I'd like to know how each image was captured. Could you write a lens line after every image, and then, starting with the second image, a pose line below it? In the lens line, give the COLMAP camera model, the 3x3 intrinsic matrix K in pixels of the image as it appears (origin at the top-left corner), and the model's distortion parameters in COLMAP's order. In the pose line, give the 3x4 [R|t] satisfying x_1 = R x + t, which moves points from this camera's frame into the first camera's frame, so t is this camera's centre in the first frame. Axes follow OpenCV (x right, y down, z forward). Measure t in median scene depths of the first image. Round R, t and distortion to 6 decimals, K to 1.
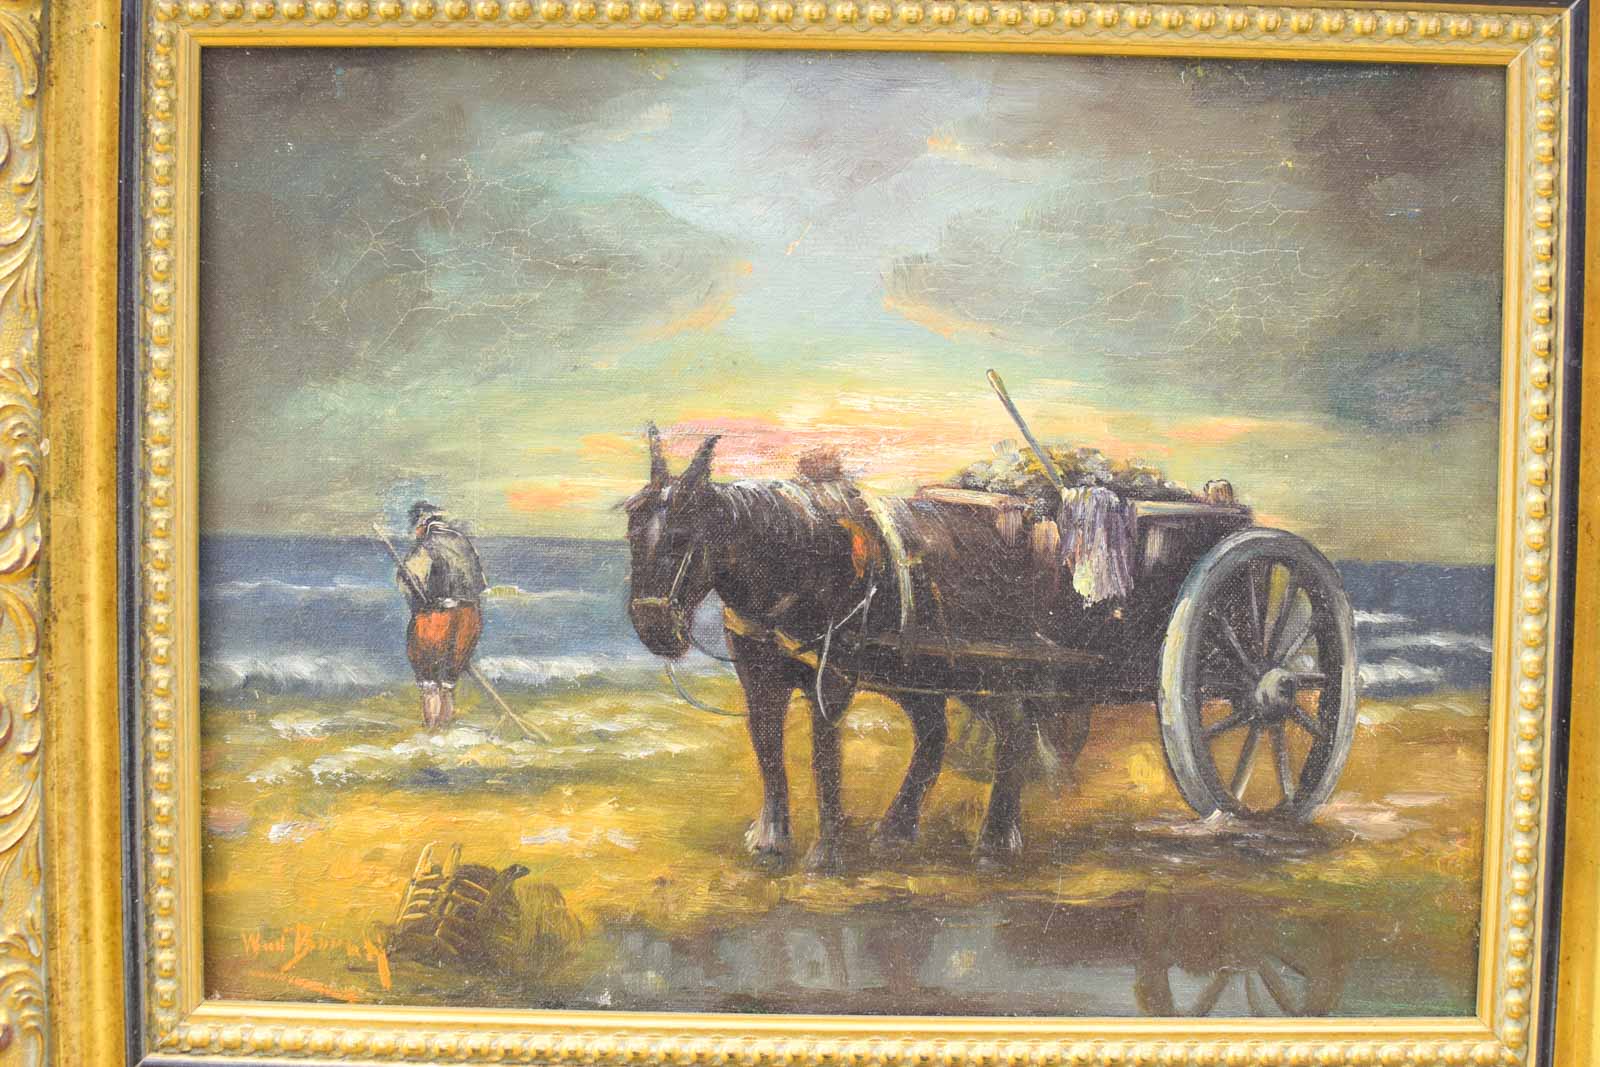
lens RADIAL K [[2448.4, 0, 783.0], [0, 2448.4, 436.4], [0, 0, 1]] dist [-0.154381, 0.000000]
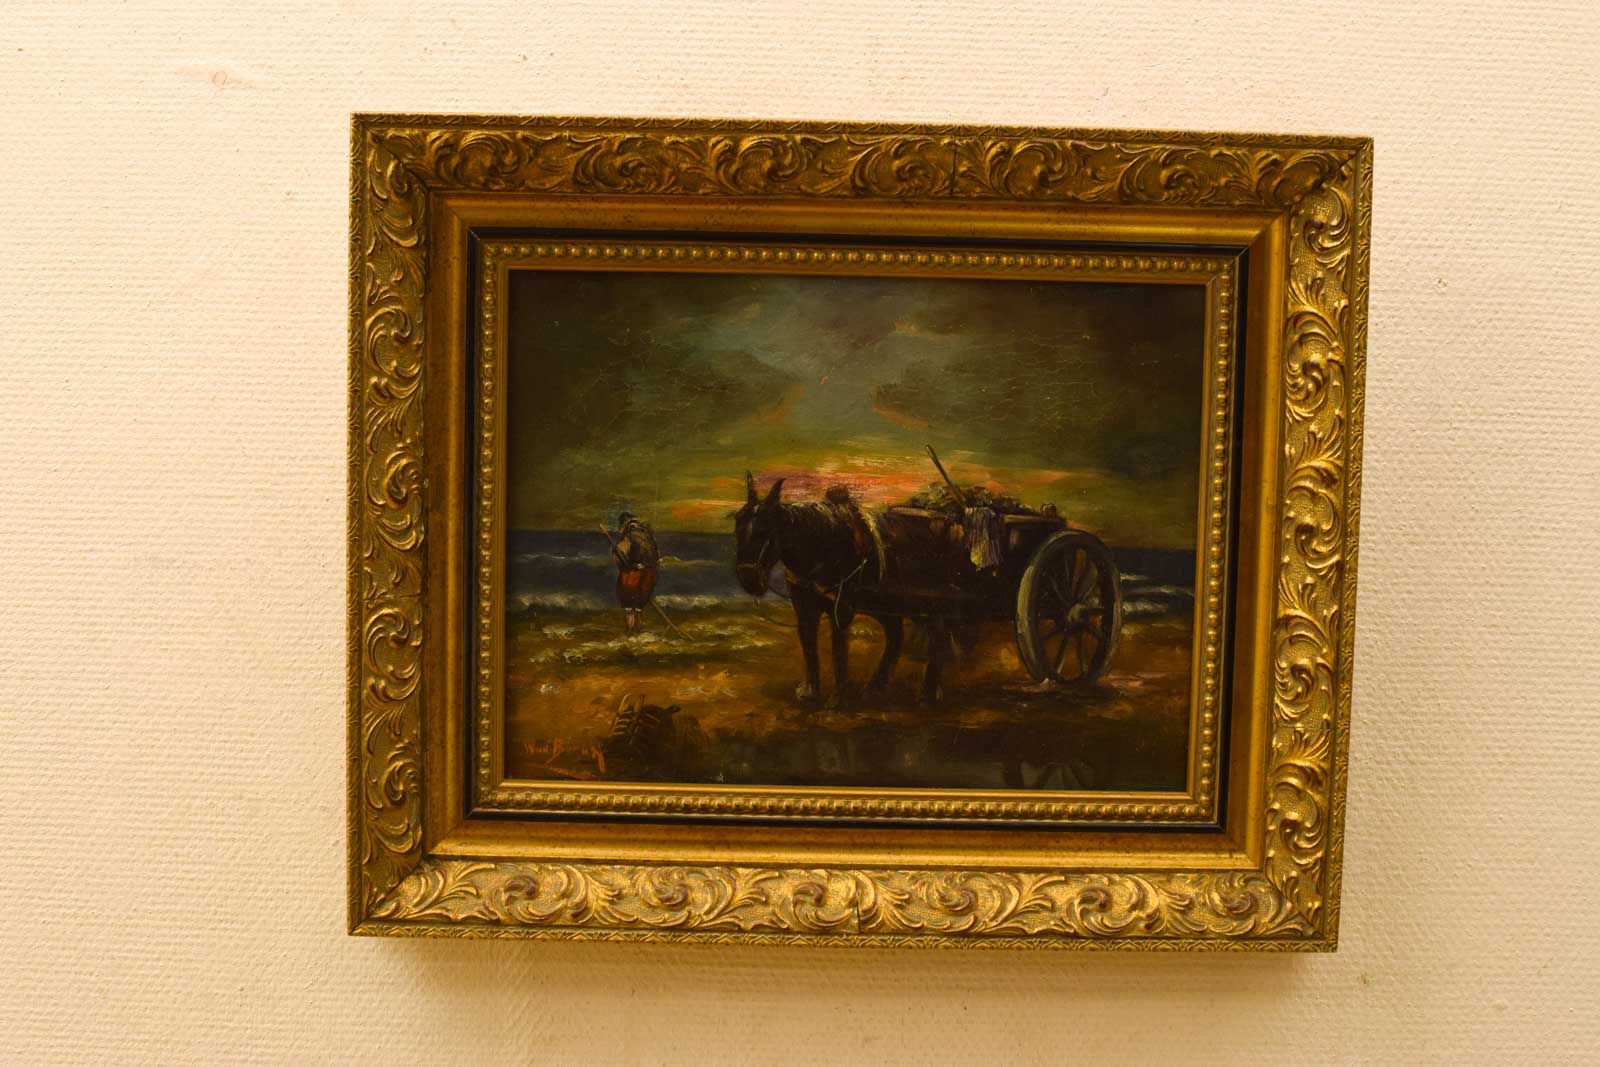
lens RADIAL K [[2448.4, 0, 800.9], [0, 2448.4, 535.8], [0, 0, 1]] dist [-0.154381, 0.000000]
pose [[0.999785, 0.005952, 0.019846, -0.050387], [-0.007164, 0.998075, 0.061604, -0.072709], [-0.019441, -0.061733, 0.997903, -0.888341]]
